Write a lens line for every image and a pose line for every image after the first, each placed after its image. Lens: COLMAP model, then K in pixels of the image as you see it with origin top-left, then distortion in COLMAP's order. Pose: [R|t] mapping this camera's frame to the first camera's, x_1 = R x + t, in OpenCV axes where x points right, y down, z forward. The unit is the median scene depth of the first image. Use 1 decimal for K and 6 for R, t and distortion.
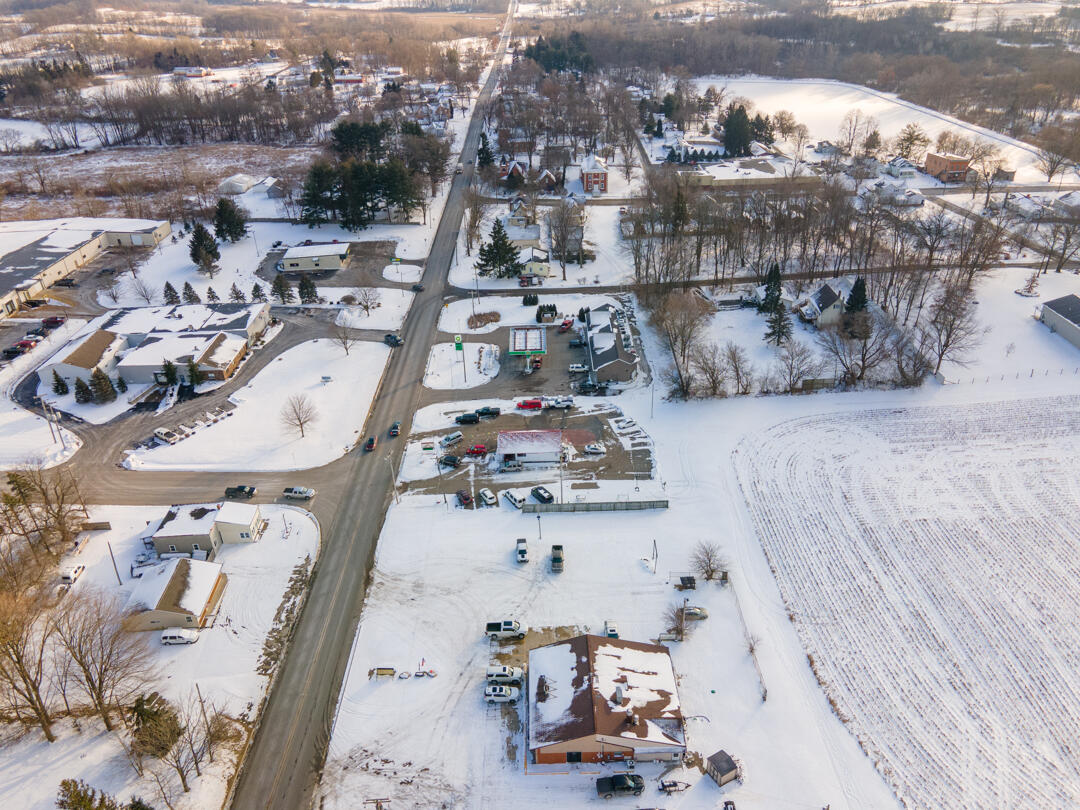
lens RADIAL K [[776.8, 0, 536.6], [0, 776.8, 411.3], [0, 0, 1]] dist [0.033499, 0.023231]
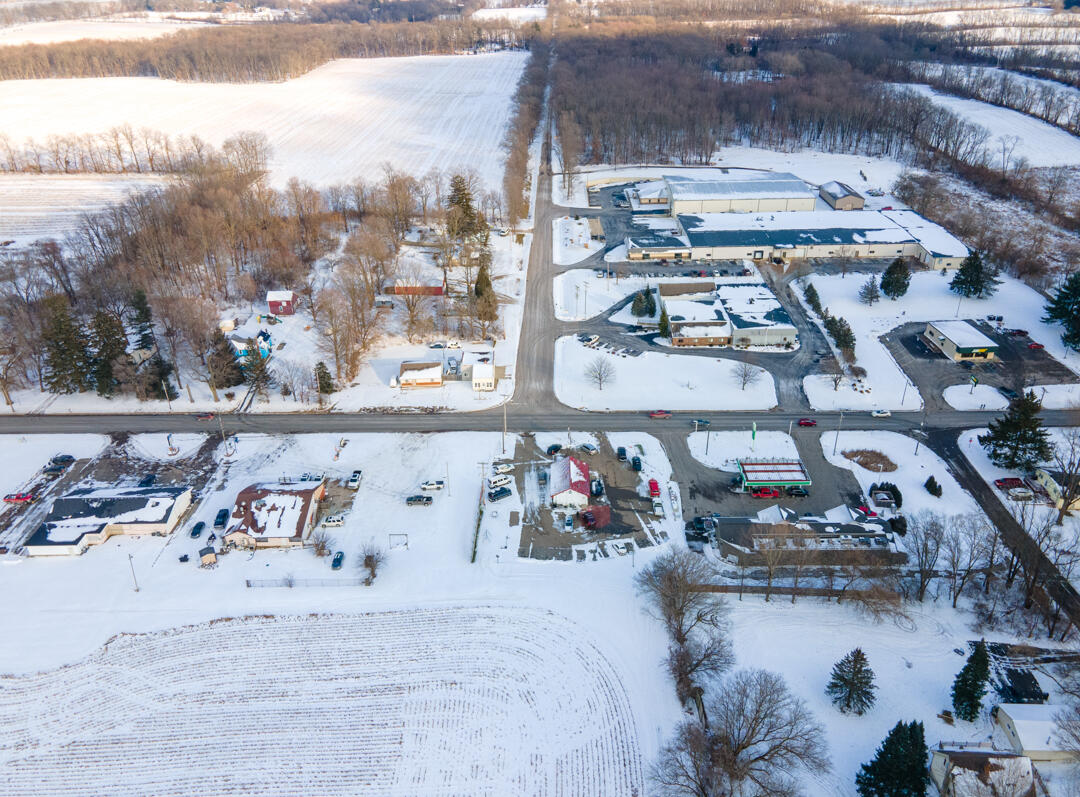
lens RADIAL K [[815.9, 0, 540.0], [0, 815.9, 398.5], [0, 0, 1]] dist [0.042692, 0.004425]
pose [[-0.020781, 0.501691, -0.864797, 0.841756], [-0.488775, 0.749471, 0.446533, -0.489314], [0.872162, 0.431970, 0.229640, 0.584332]]
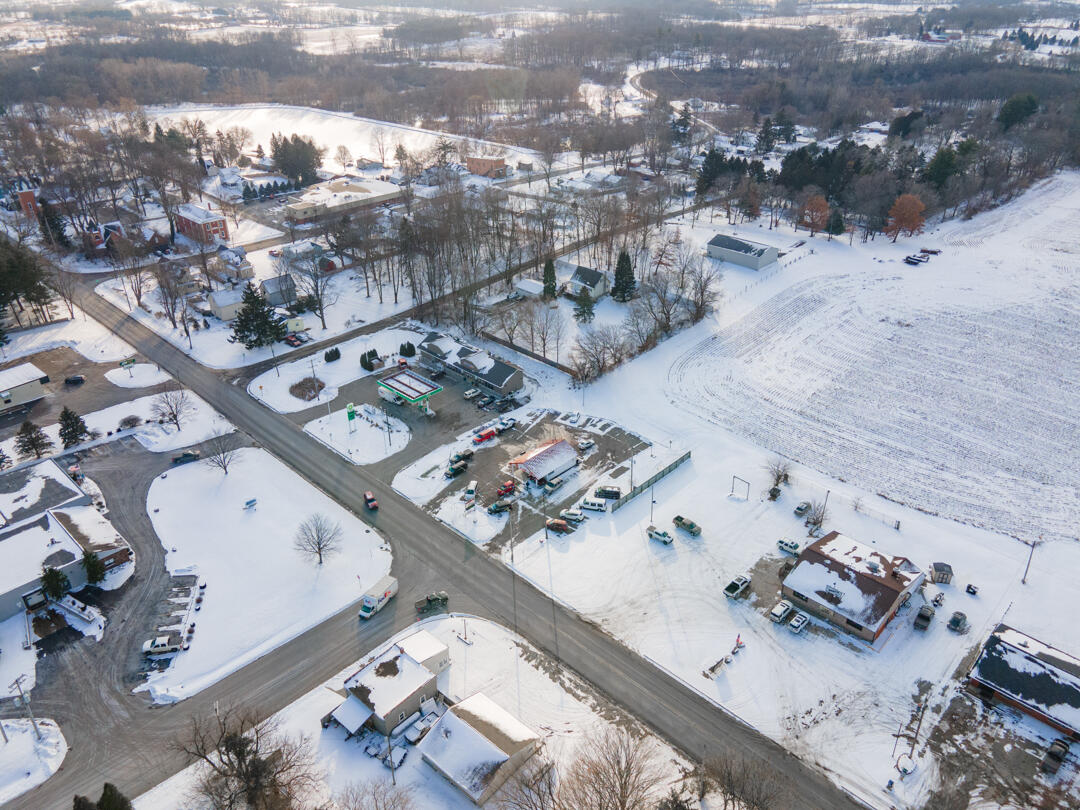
lens RADIAL K [[776.8, 0, 536.6], [0, 776.8, 411.3], [0, 0, 1]] dist [0.033499, 0.023231]
pose [[0.699963, -0.336776, 0.629788, -0.587433], [0.350385, 0.930350, 0.108072, -0.124209], [-0.622320, 0.145022, 0.769212, 0.175070]]
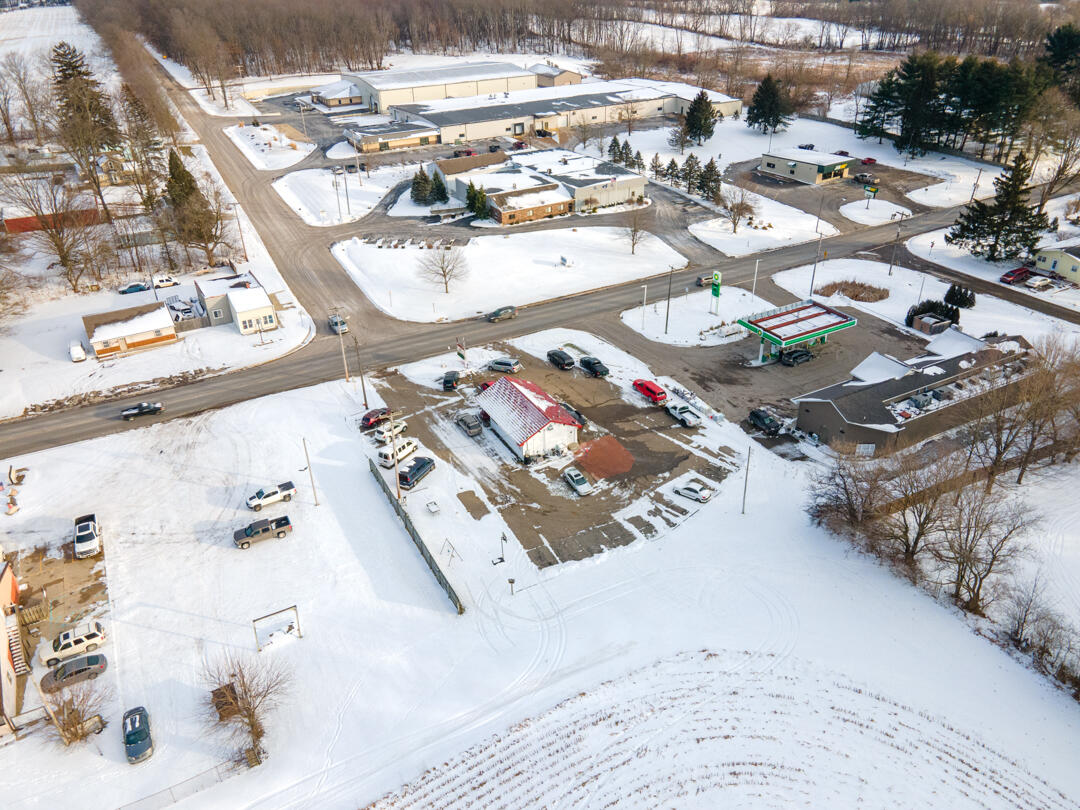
lens RADIAL K [[776.8, 0, 536.6], [0, 776.8, 411.3], [0, 0, 1]] dist [0.033499, 0.023231]
pose [[0.466687, 0.467538, -0.750740, 0.409744], [-0.438919, 0.859375, 0.262344, -0.113301], [0.767823, 0.207082, 0.606271, 0.572693]]
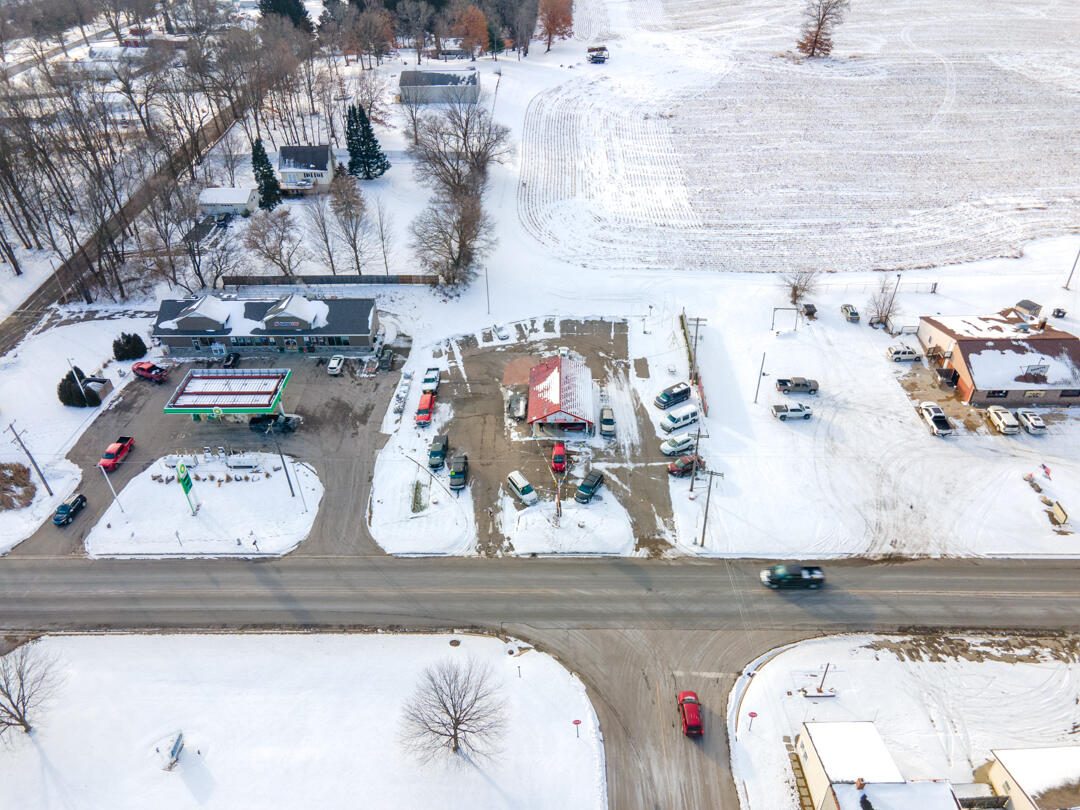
lens RADIAL K [[776.8, 0, 536.6], [0, 776.8, 411.3], [0, 0, 1]] dist [0.033499, 0.023231]
pose [[0.029912, -0.582141, 0.812538, -0.508515], [0.527392, 0.699731, 0.481906, -0.258040], [-0.849095, 0.414111, 0.327947, 0.724182]]
